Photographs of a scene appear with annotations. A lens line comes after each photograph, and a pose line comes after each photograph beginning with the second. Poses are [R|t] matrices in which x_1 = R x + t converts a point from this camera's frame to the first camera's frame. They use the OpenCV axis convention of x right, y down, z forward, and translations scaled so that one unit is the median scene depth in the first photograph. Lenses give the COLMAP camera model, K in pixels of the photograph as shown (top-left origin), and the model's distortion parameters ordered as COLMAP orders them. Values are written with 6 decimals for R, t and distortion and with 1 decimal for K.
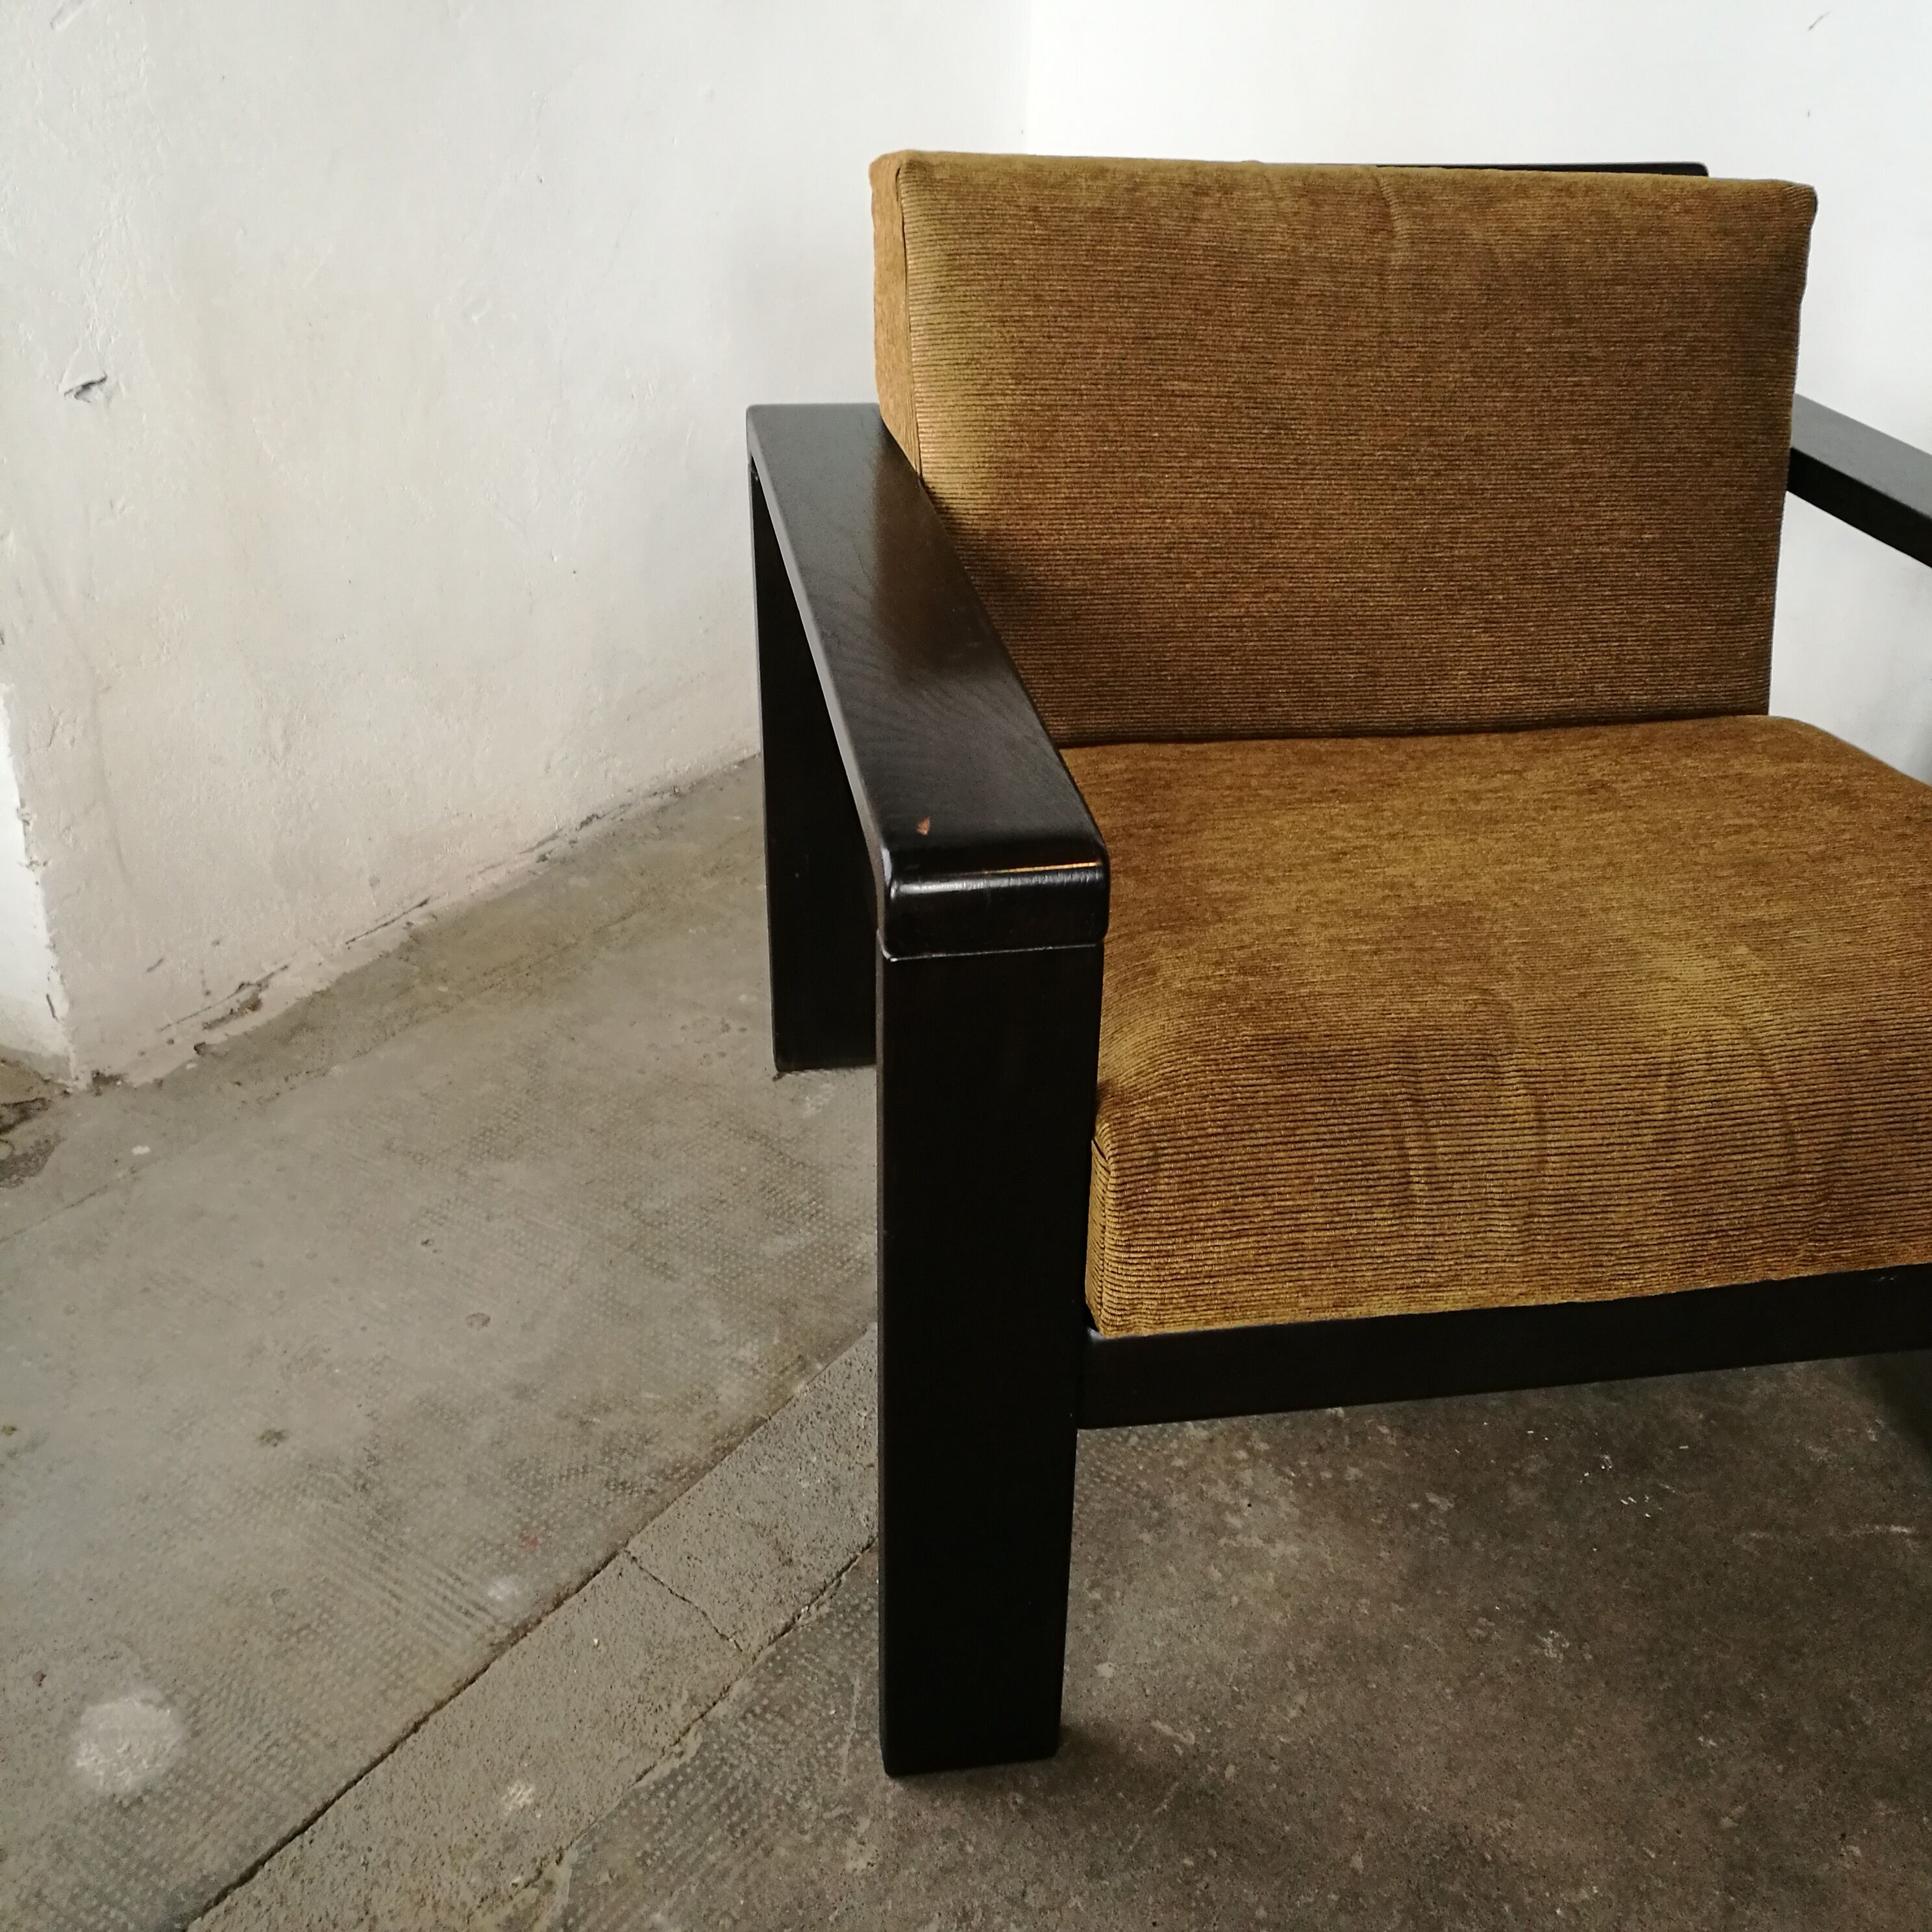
lens RADIAL K [[2034.2, 0, 966.0], [0, 2034.2, 966.0], [0, 0, 1]] dist [-0.010074, 0.016580]
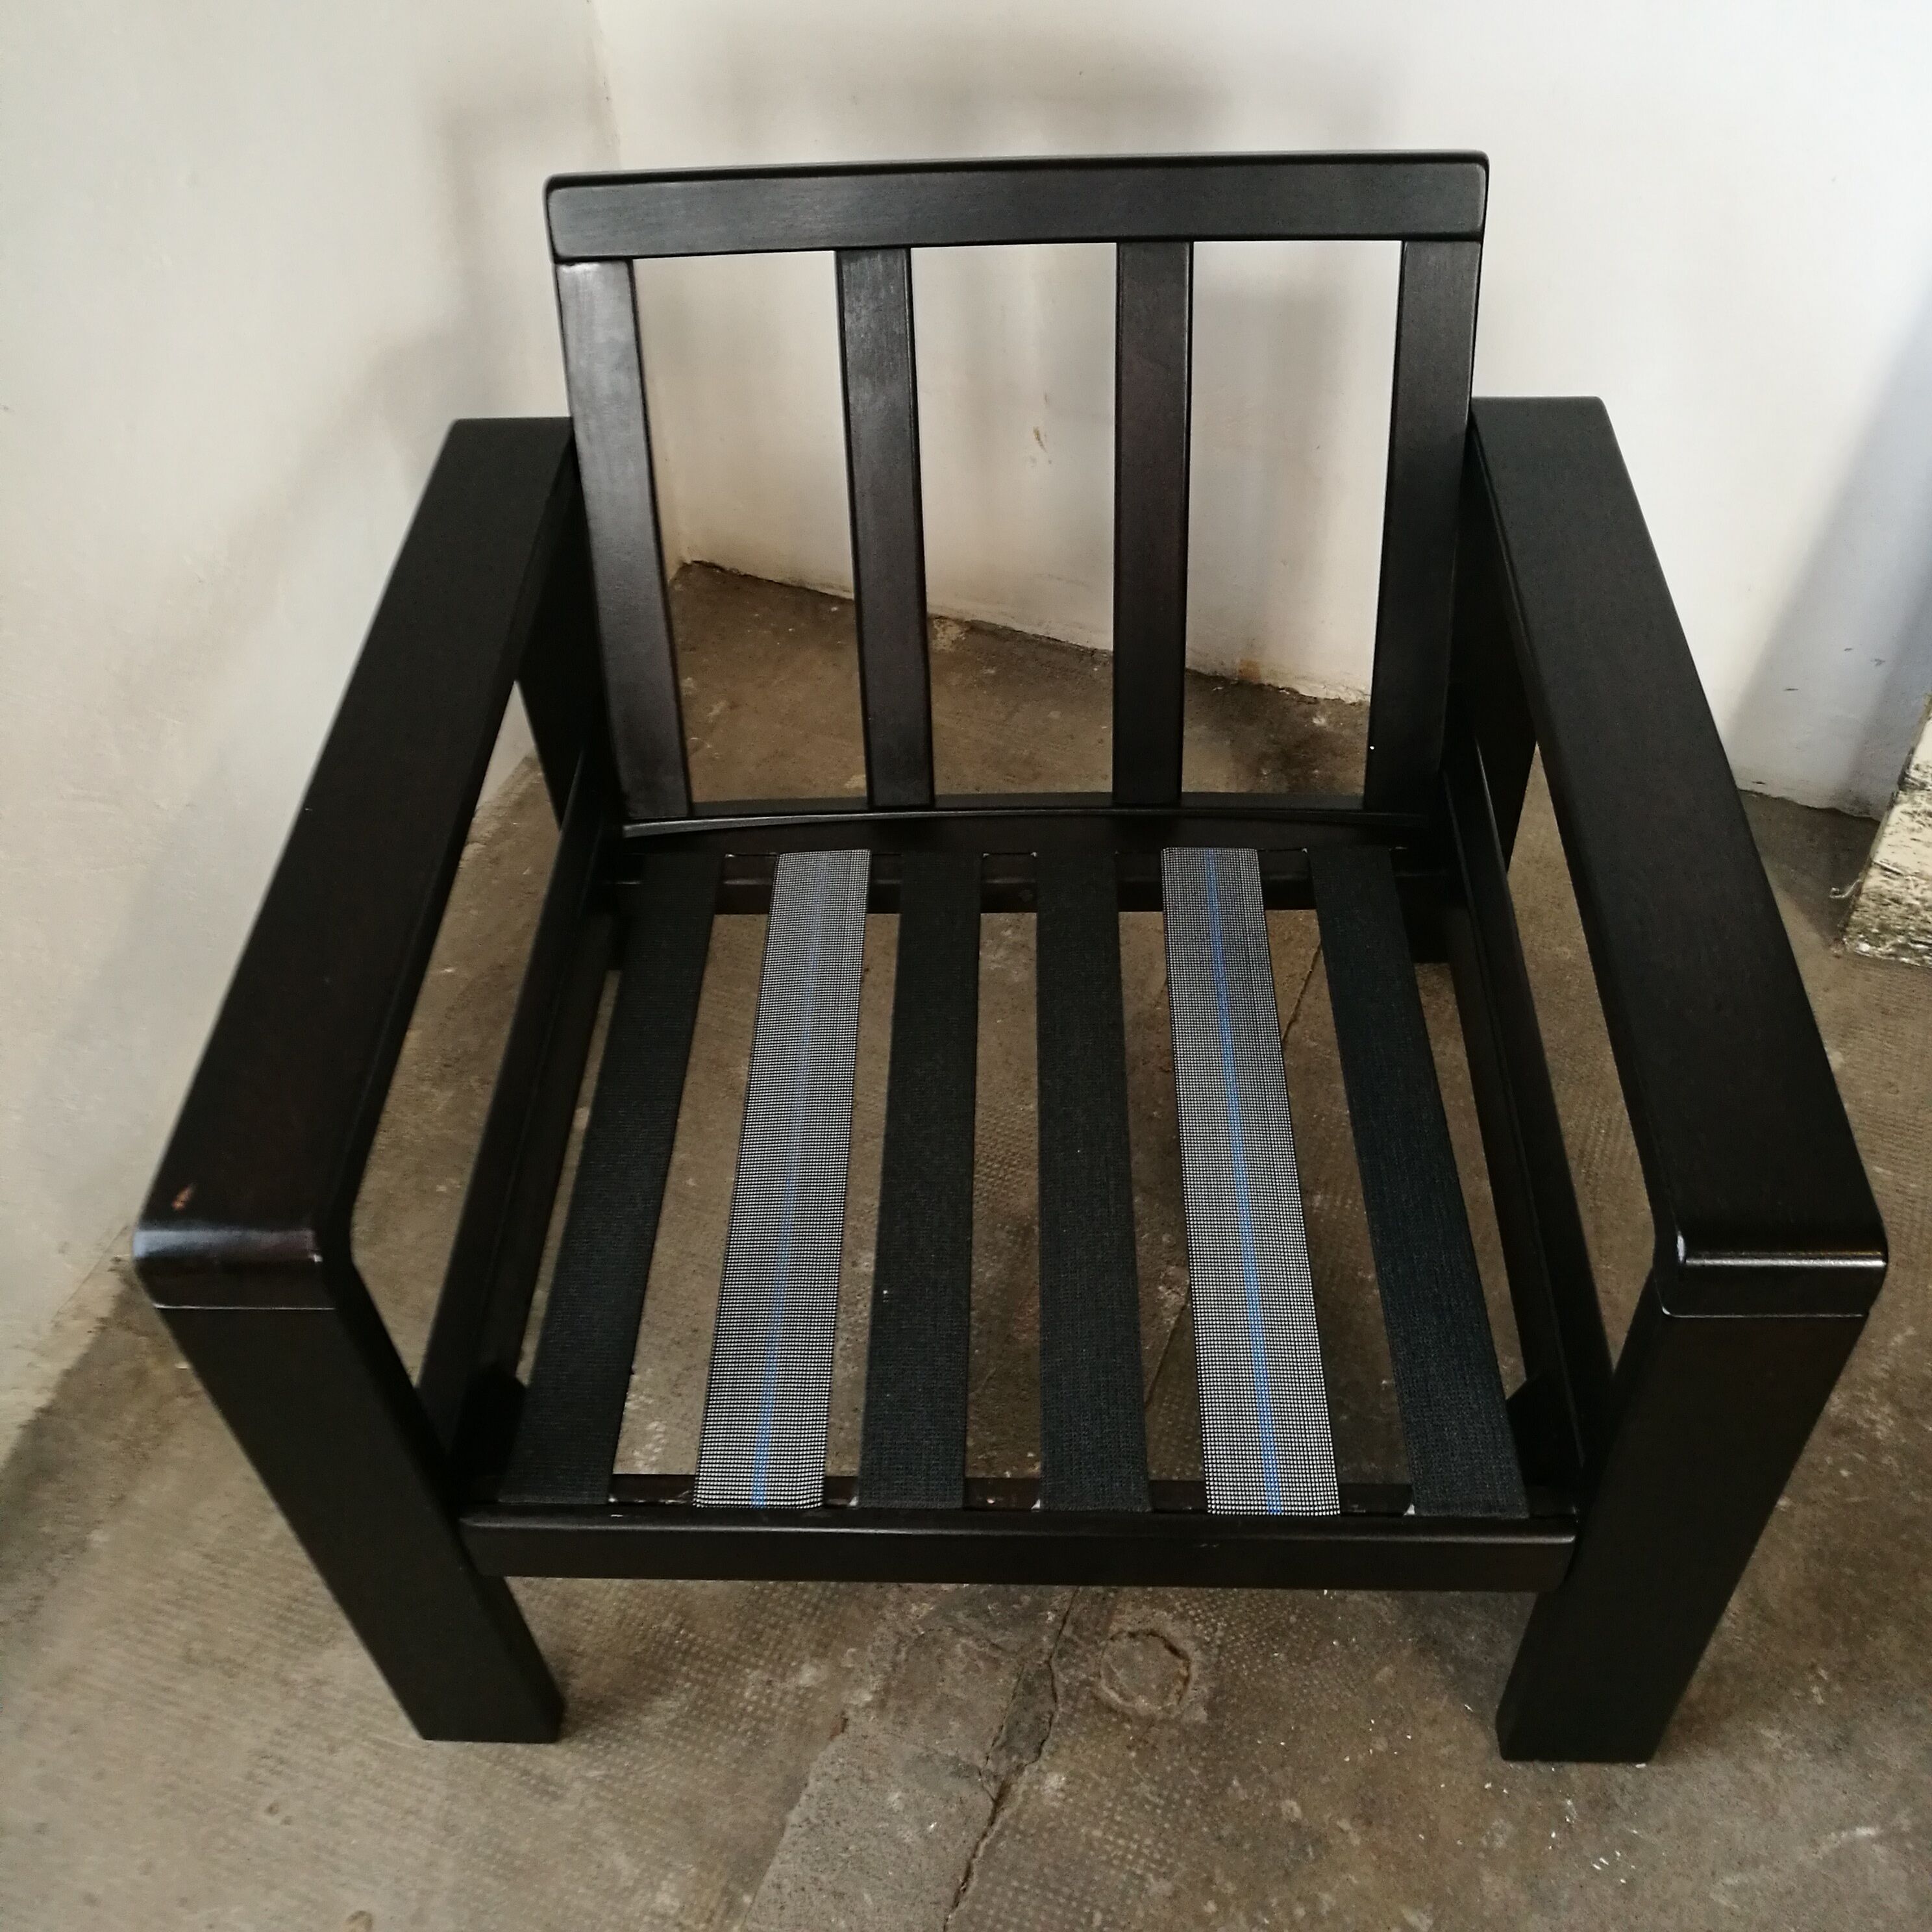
lens RADIAL K [[2005.4, 0, 960.7], [0, 2005.4, 976.3], [0, 0, 1]] dist [-0.030850, 0.055000]
pose [[0.972603, -0.211113, 0.097335, 0.023154], [0.173056, 0.937076, 0.303217, -0.472427], [-0.155223, -0.278065, 0.947937, 0.253074]]
